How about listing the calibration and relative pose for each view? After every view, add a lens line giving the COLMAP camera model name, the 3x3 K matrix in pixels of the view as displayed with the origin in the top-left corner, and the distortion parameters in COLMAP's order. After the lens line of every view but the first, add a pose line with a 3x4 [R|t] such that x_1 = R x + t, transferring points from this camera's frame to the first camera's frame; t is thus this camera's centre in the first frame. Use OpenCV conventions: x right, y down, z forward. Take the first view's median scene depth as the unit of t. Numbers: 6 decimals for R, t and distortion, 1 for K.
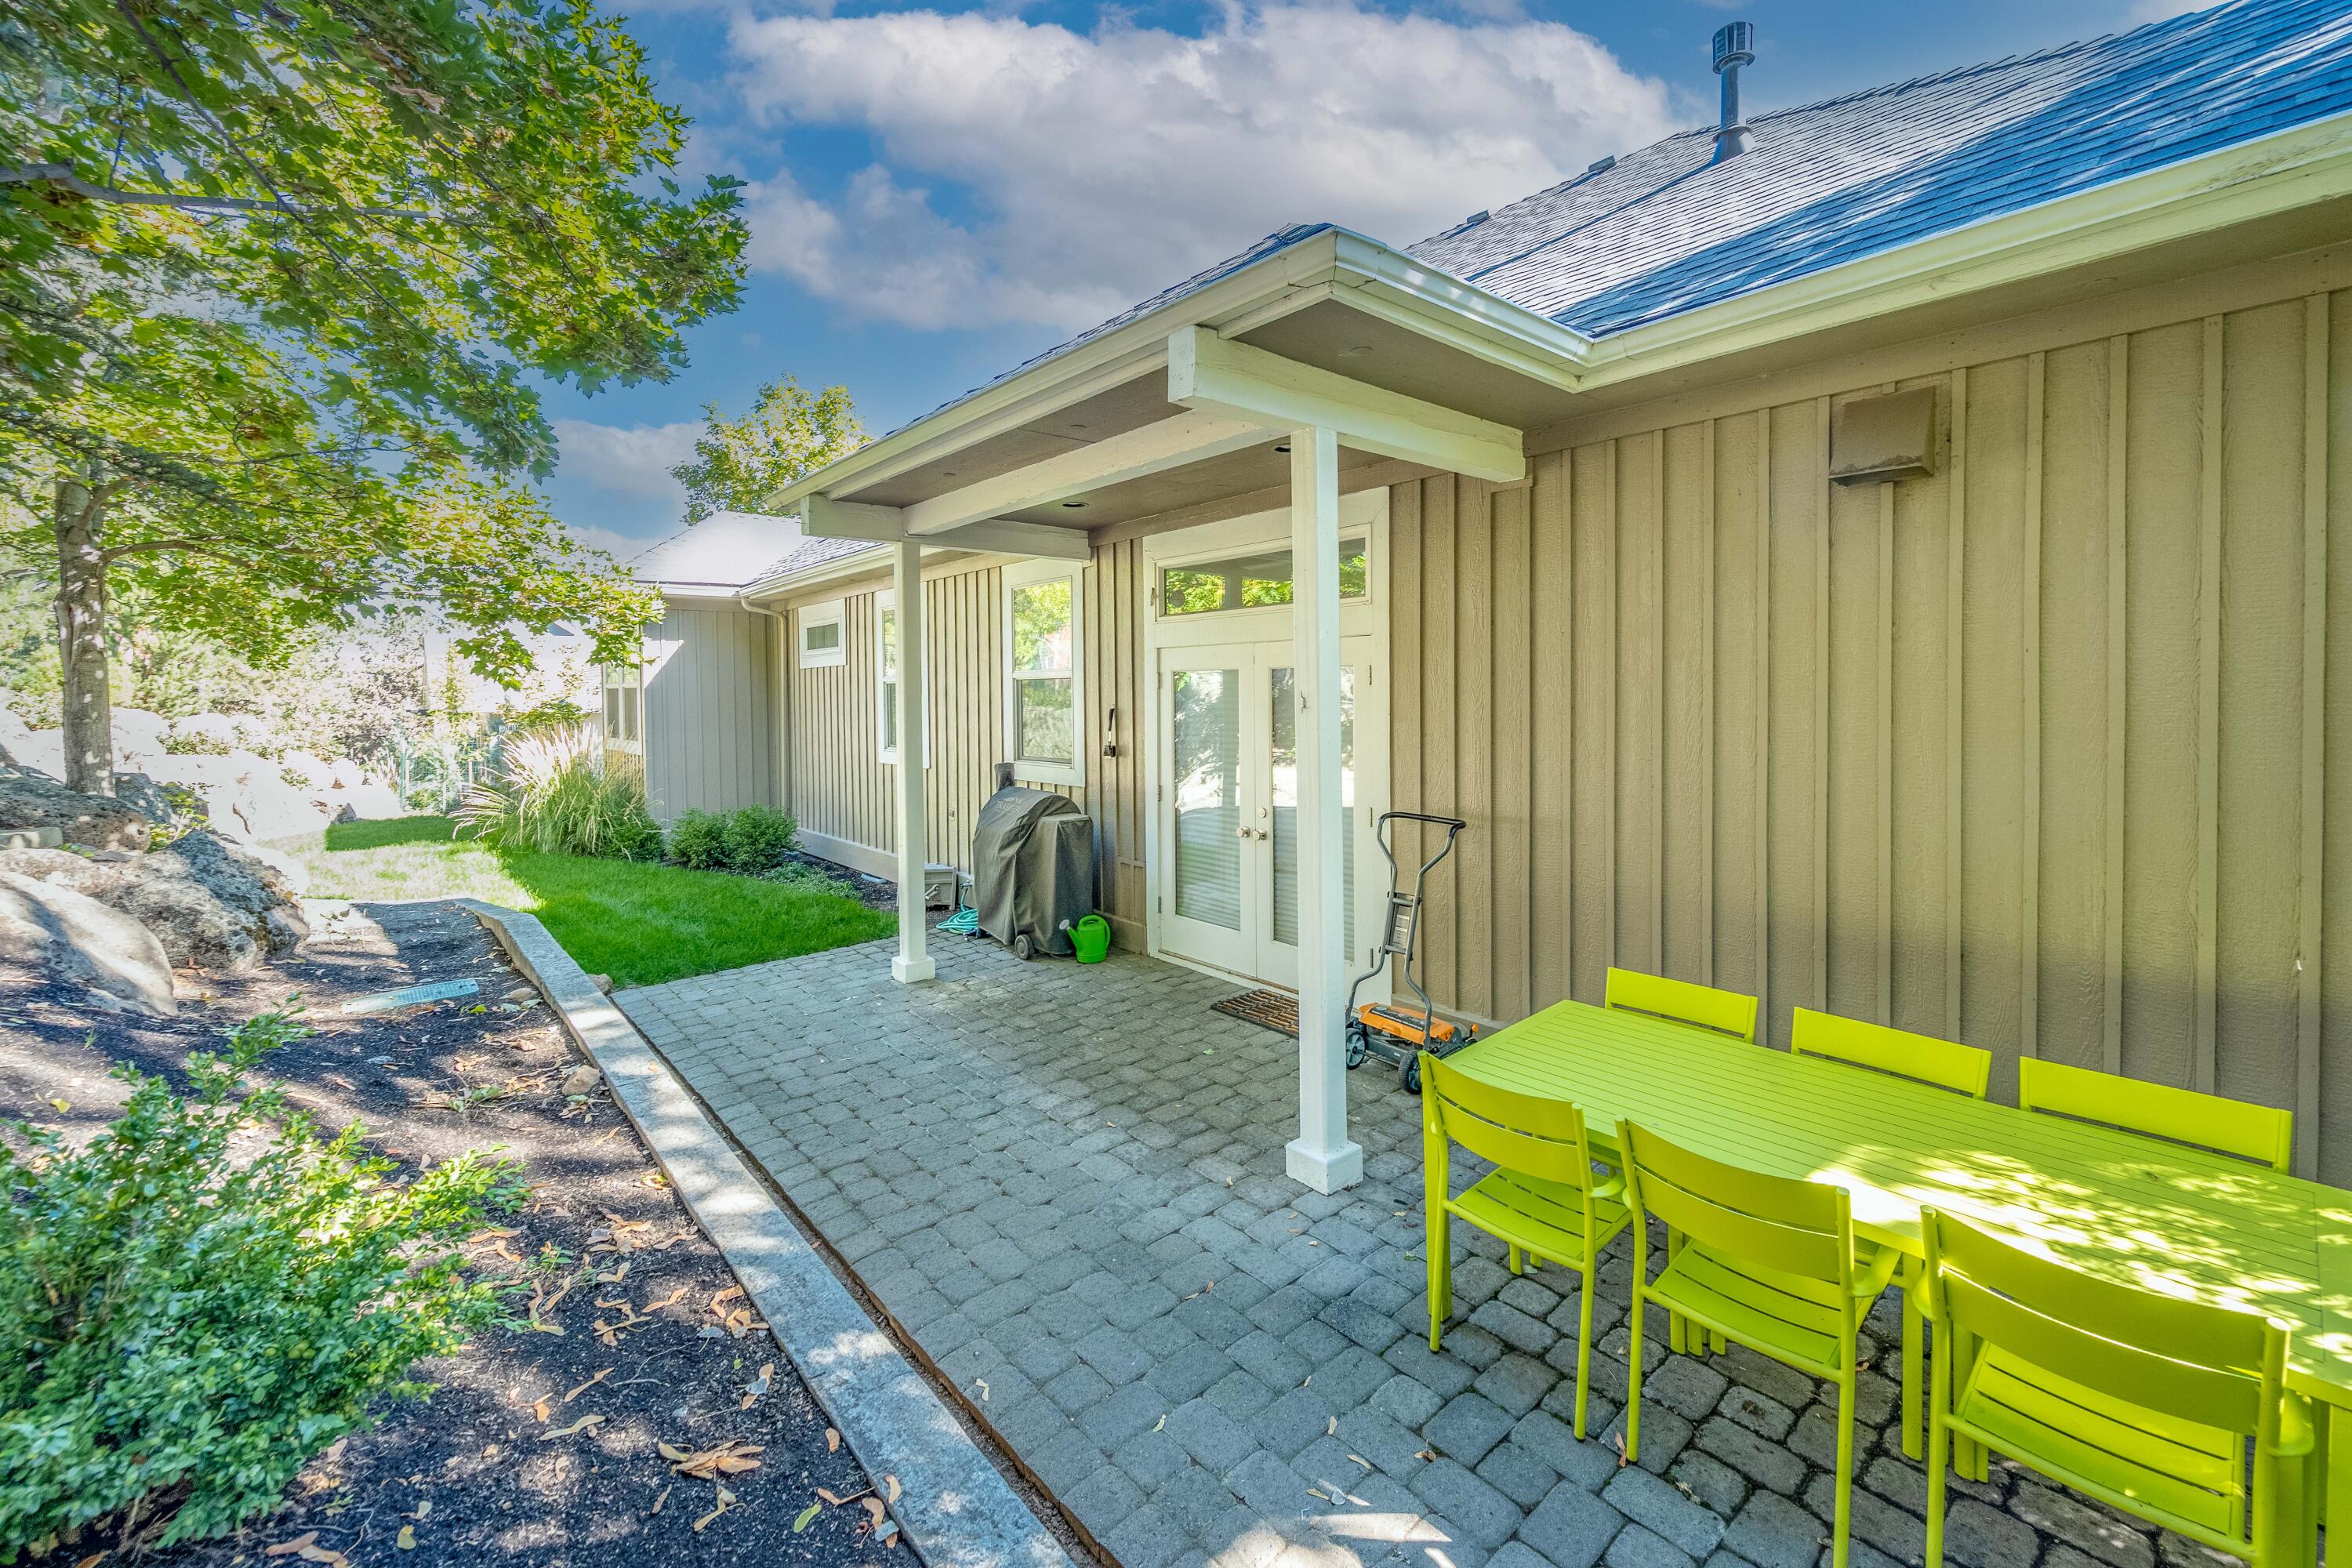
lens RADIAL K [[971.2, 0, 1171.9], [0, 971.2, 710.7], [0, 0, 1]] dist [-0.001508, -0.000288]
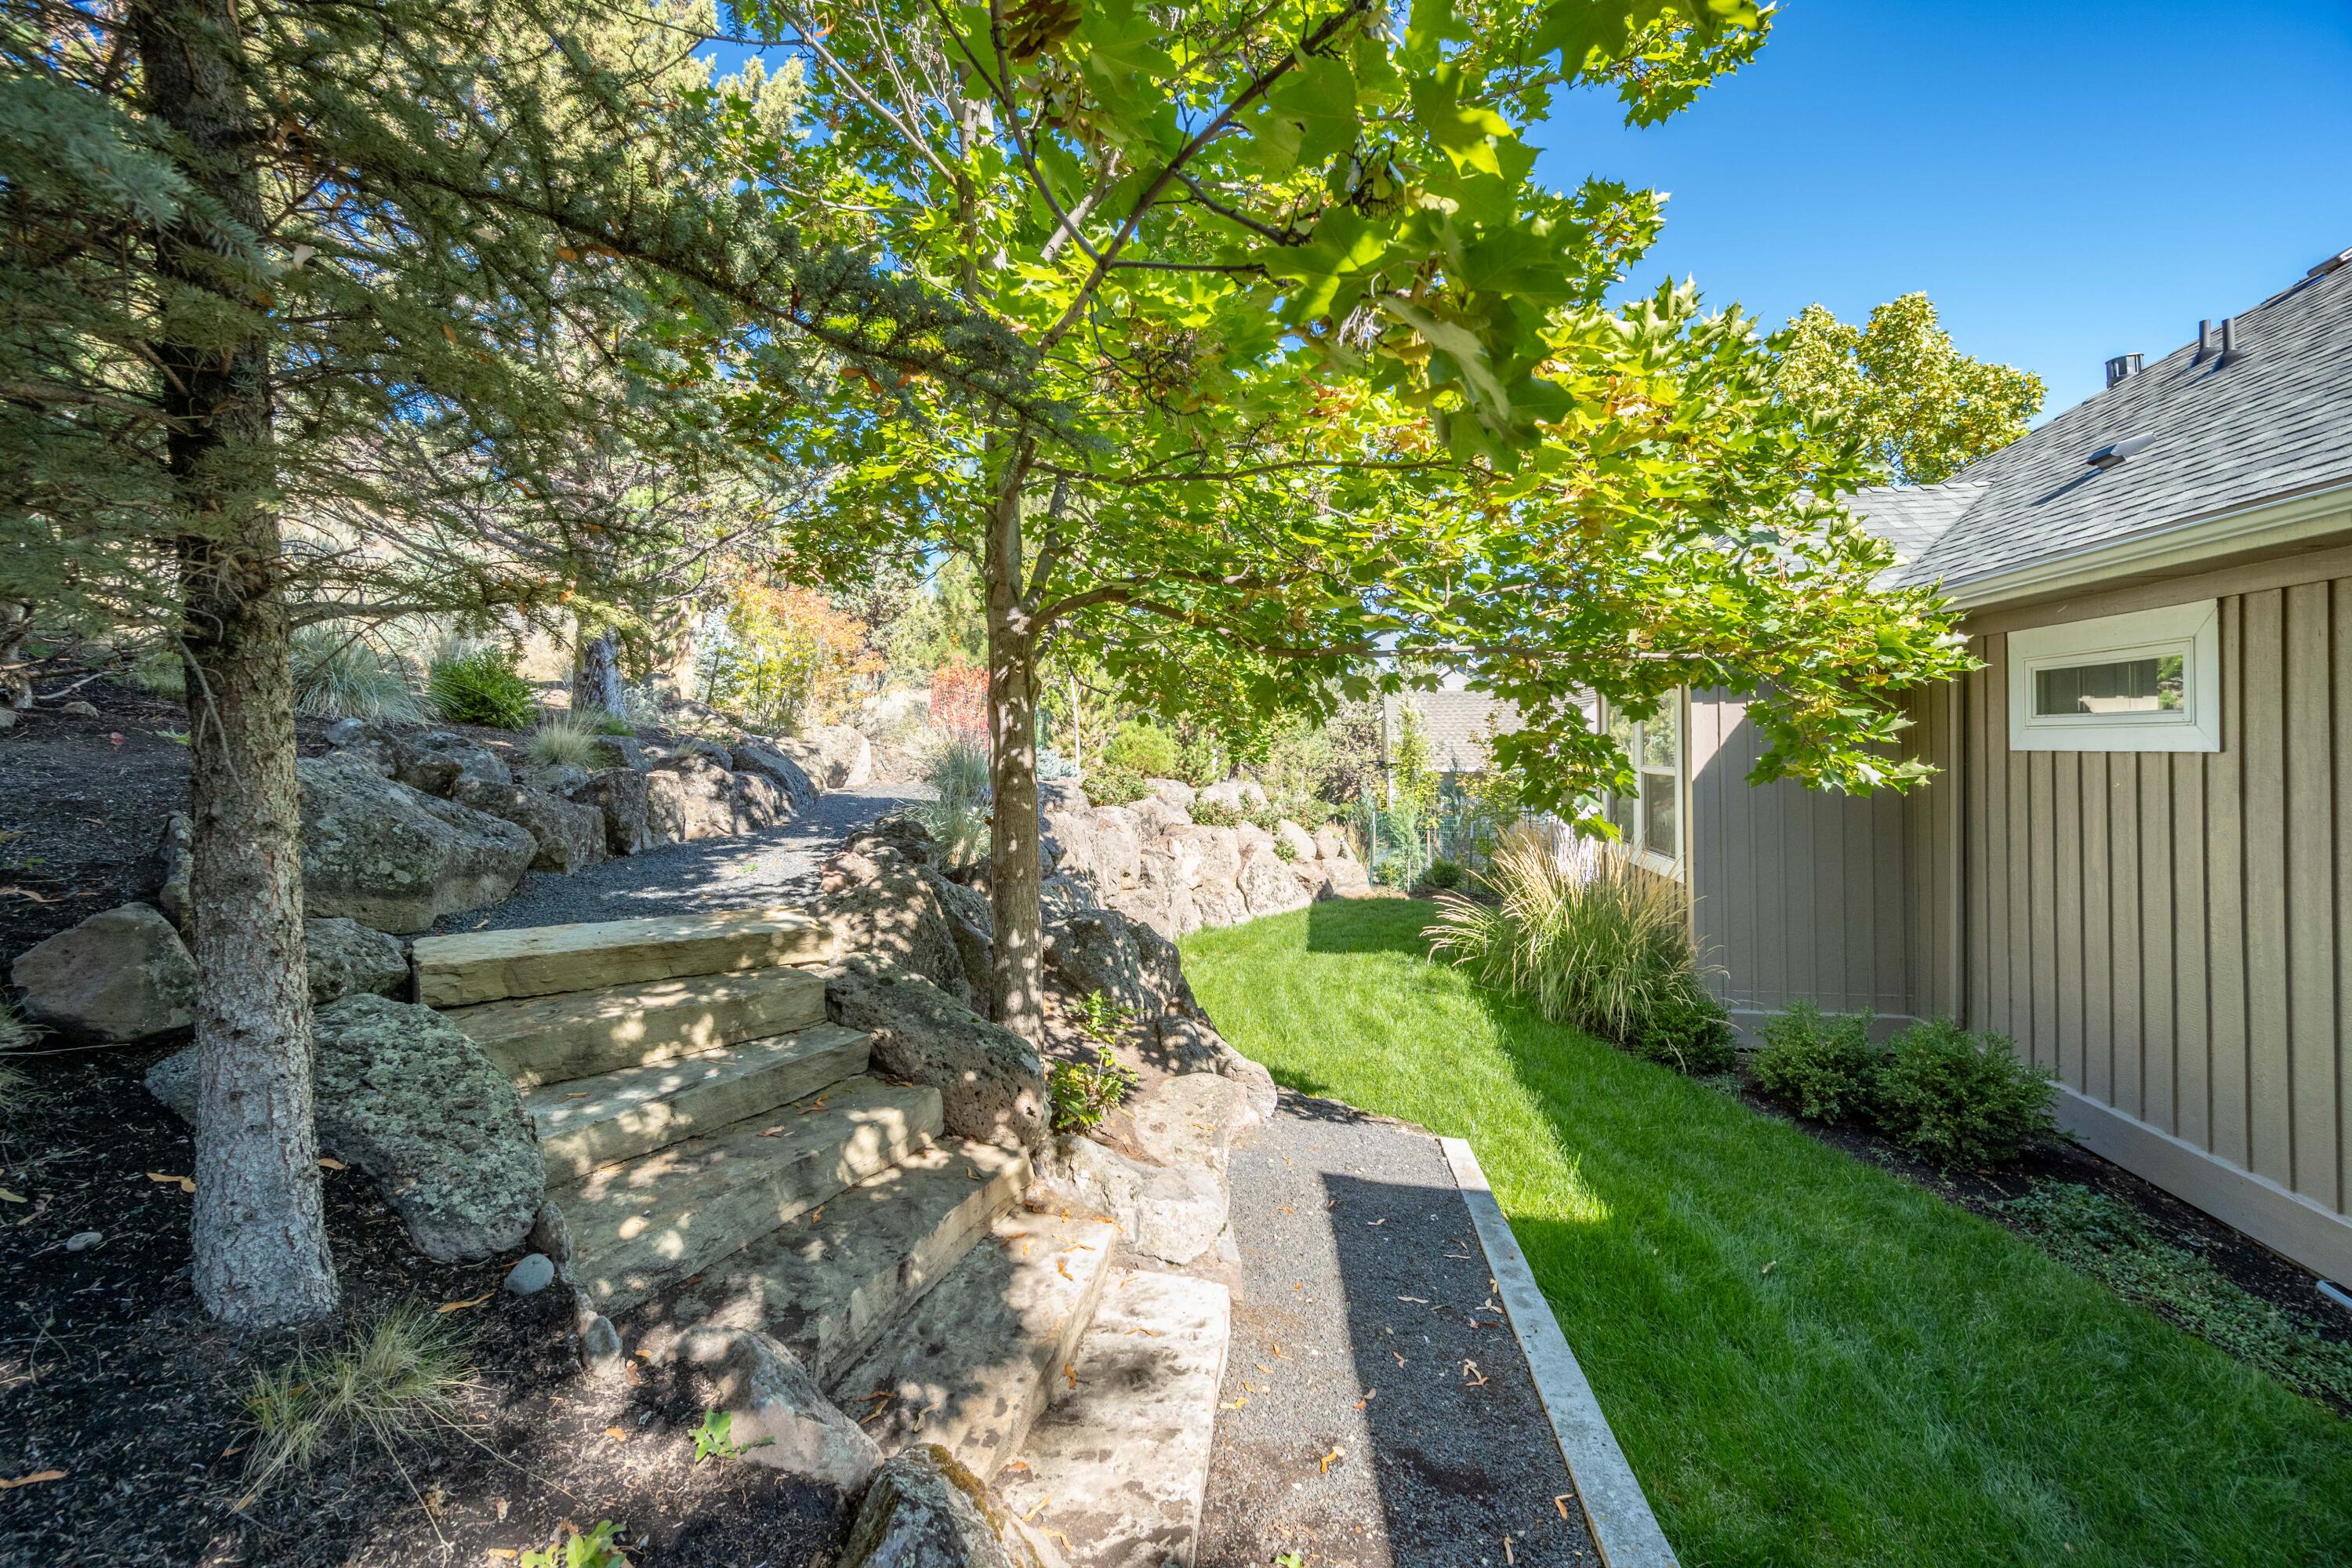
lens RADIAL K [[951.5, 0, 1174.0], [0, 951.5, 733.5], [0, 0, 1]] dist [0.000228, 0.000021]
pose [[0.648383, -0.002819, -0.761309, -0.307635], [-0.011074, 0.999852, -0.013133, -0.043560], [0.761234, 0.016946, 0.648256, 0.362681]]
